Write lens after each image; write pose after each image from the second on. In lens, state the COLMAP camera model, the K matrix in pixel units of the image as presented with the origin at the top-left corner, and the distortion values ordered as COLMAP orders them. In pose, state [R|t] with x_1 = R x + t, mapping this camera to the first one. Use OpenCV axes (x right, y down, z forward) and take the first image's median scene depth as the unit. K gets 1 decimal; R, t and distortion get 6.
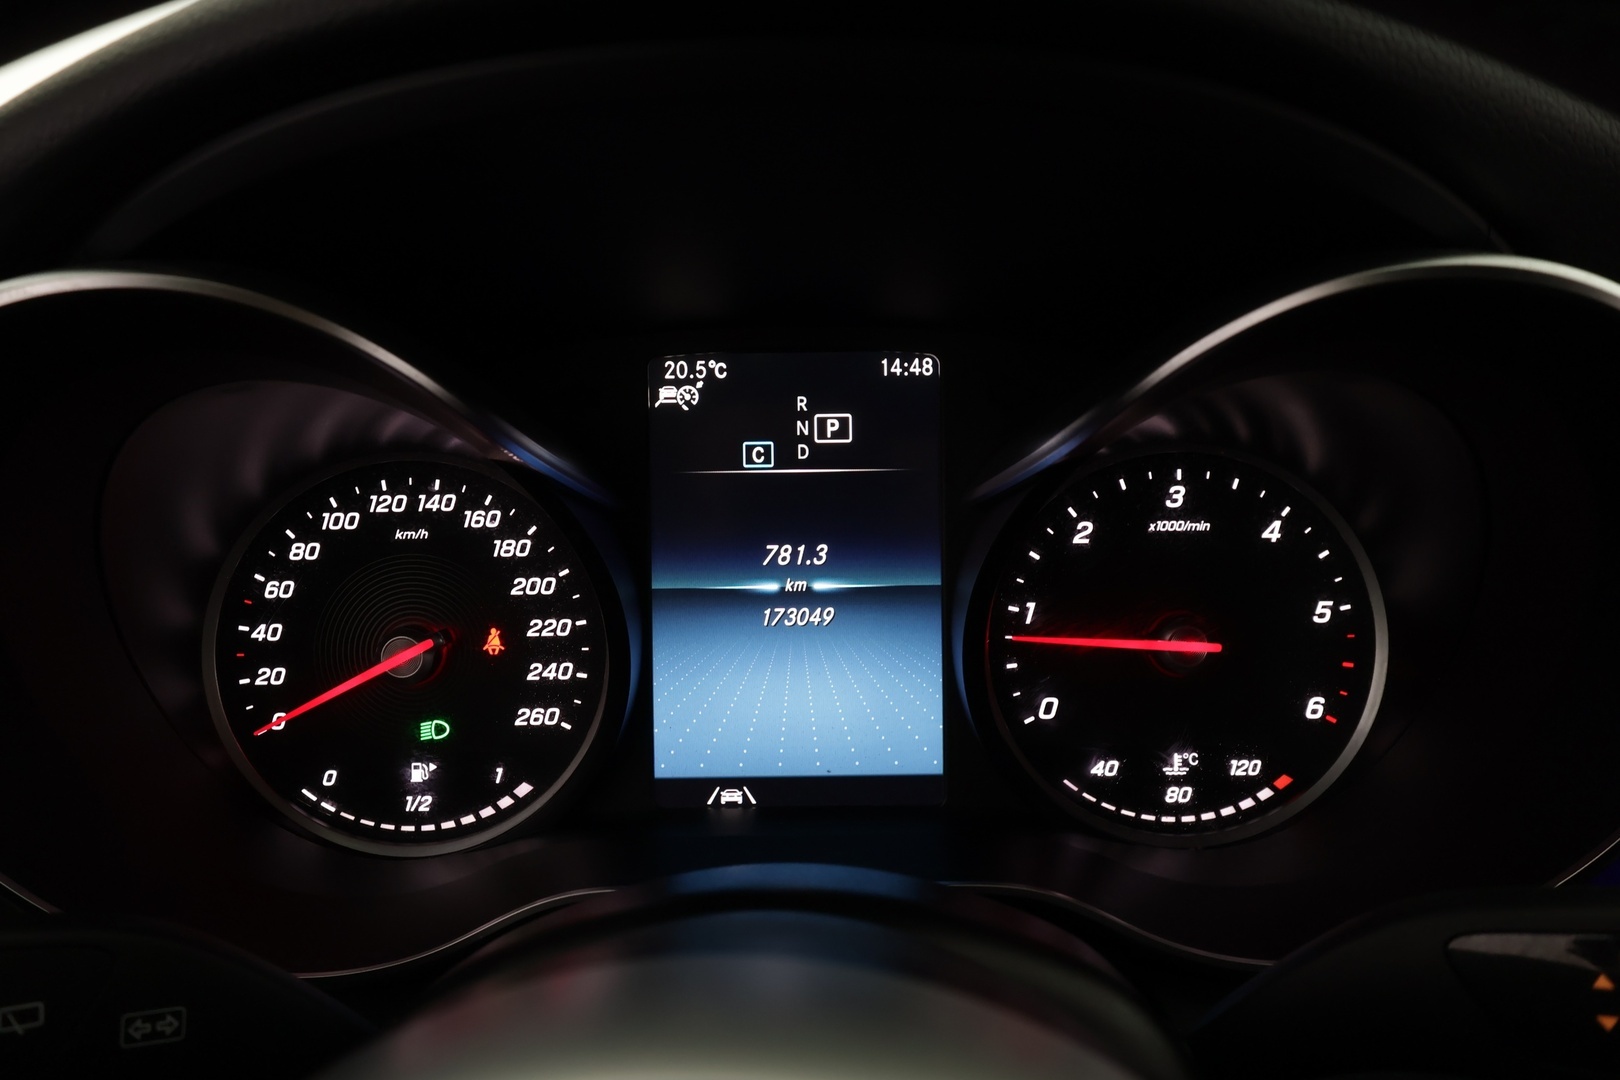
lens RADIAL K [[1369.9, 0, 810.0], [0, 1369.9, 540.0], [0, 0, 1]] dist [-0.003176, -0.005731]
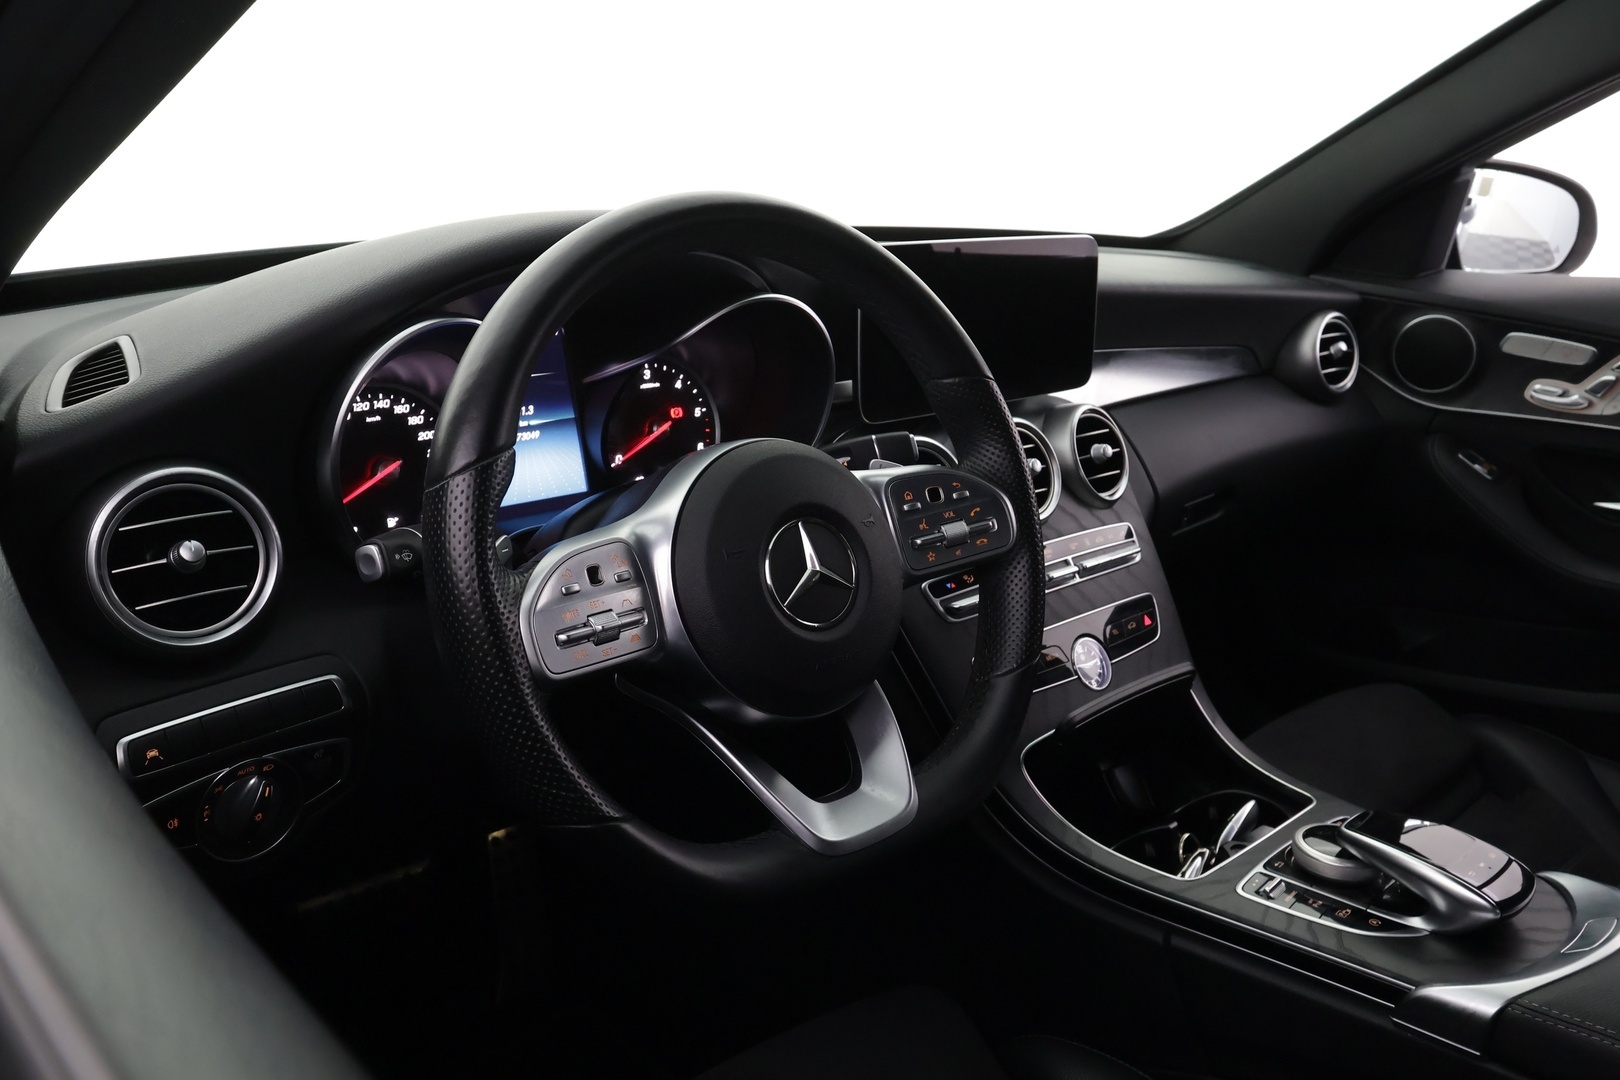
lens RADIAL K [[1369.9, 0, 810.0], [0, 1369.9, 540.0], [0, 0, 1]] dist [-0.003176, -0.005731]
pose [[0.747977, -0.161038, 0.643892, -1.250426], [0.104256, 0.986583, 0.125637, -0.015912], [-0.655485, -0.026844, 0.754731, -1.207991]]
